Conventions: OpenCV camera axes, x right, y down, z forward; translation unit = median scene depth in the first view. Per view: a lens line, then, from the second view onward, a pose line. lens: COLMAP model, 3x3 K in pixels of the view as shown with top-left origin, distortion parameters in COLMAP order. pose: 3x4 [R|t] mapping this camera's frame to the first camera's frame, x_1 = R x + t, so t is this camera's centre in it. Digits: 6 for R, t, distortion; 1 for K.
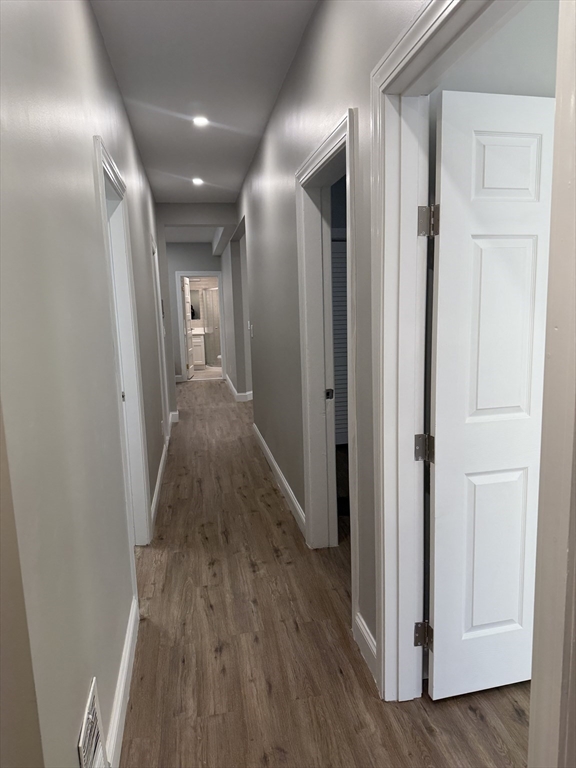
lens RADIAL K [[536.2, 0, 287.5], [0, 536.2, 388.3], [0, 0, 1]] dist [0.041189, -0.040432]
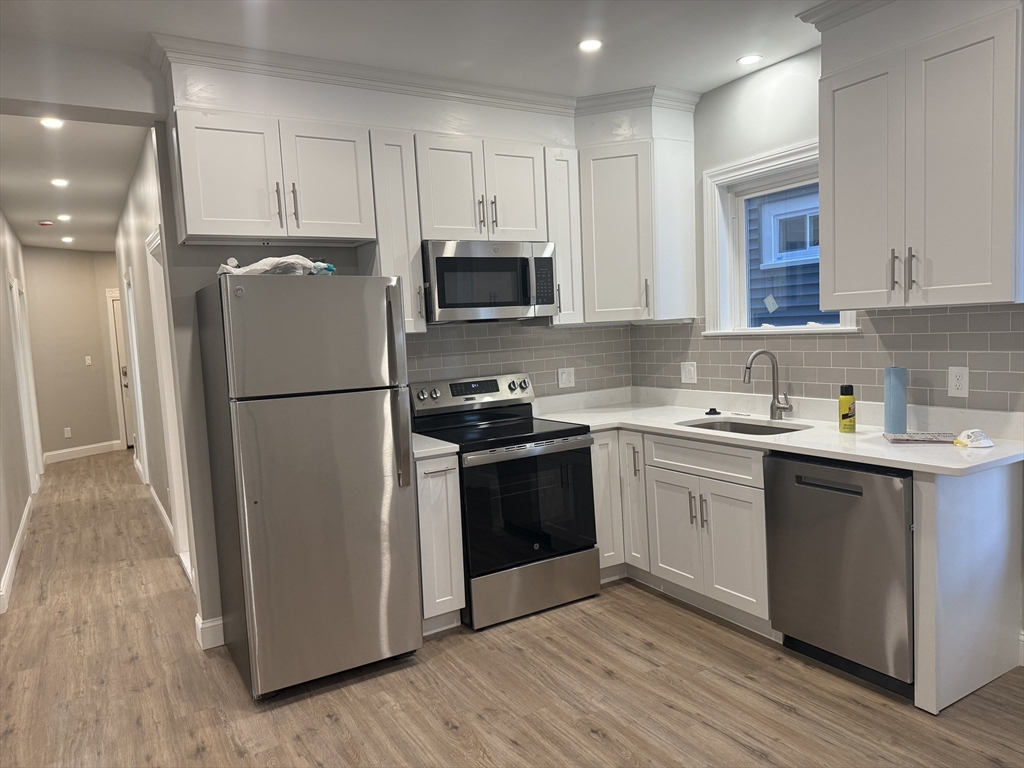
lens RADIAL K [[715.0, 0, 522.0], [0, 715.0, 381.8], [0, 0, 1]] dist [0.041189, -0.040432]
pose [[-0.926359, 0.114979, -0.358664, -0.160764], [0.029895, 0.971706, 0.234294, -0.145645], [0.375455, 0.206318, -0.903586, 0.961263]]
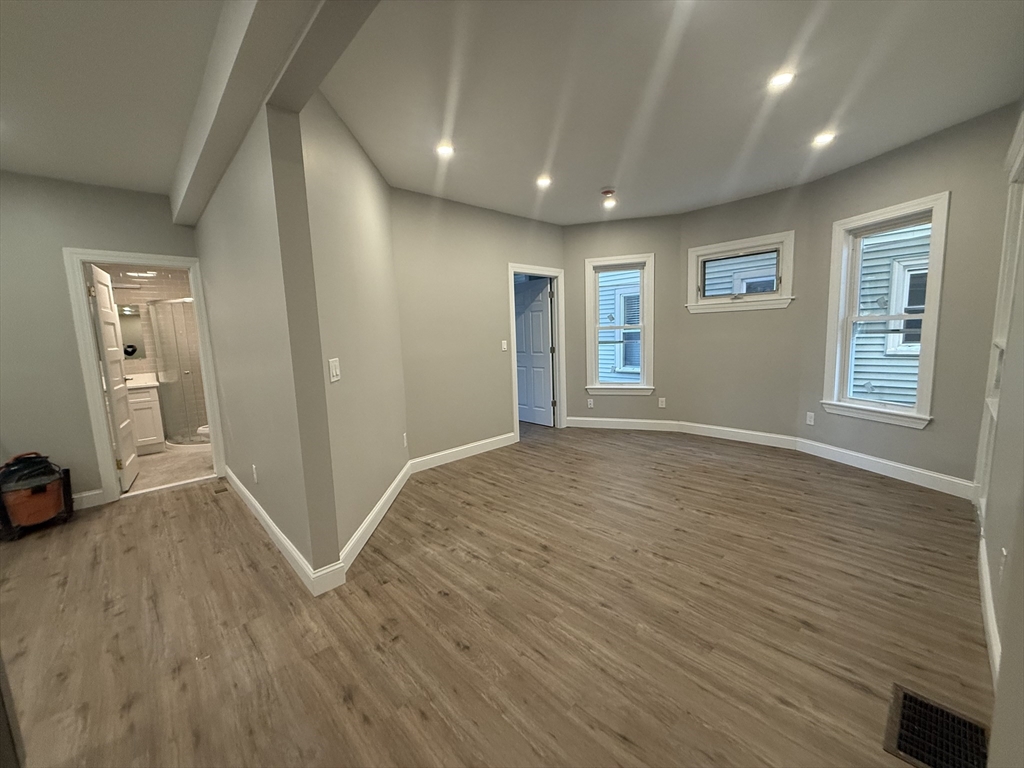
lens RADIAL K [[405.8, 0, 507.6], [0, 405.8, 383.7], [0, 0, 1]] dist [-0.000315, 0.001333]
pose [[0.838770, -0.068236, 0.540193, -0.091382], [0.093341, 0.995449, -0.019190, -0.069959], [-0.536425, 0.066519, 0.841322, 0.530457]]
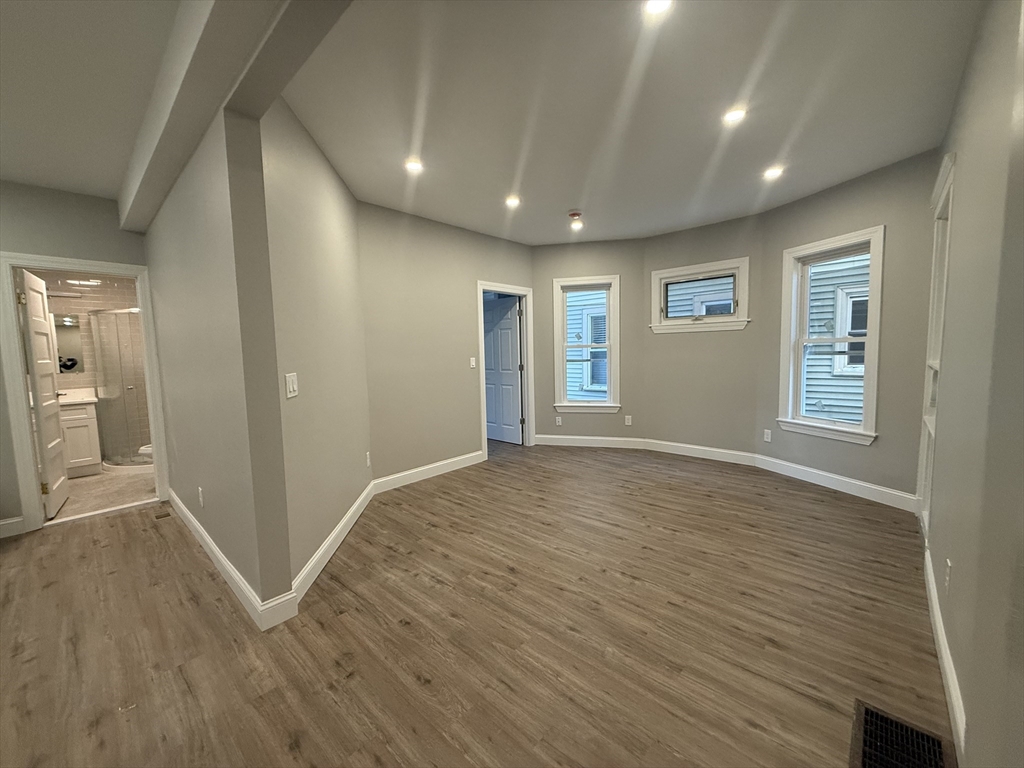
lens RADIAL K [[405.8, 0, 506.6], [0, 405.8, 384.2], [0, 0, 1]] dist [-0.000315, 0.001333]
pose [[0.797042, -0.039363, 0.602640, -0.088515], [0.090943, 0.994318, -0.055333, -0.069230], [-0.597038, 0.098909, 0.796092, 0.533021]]
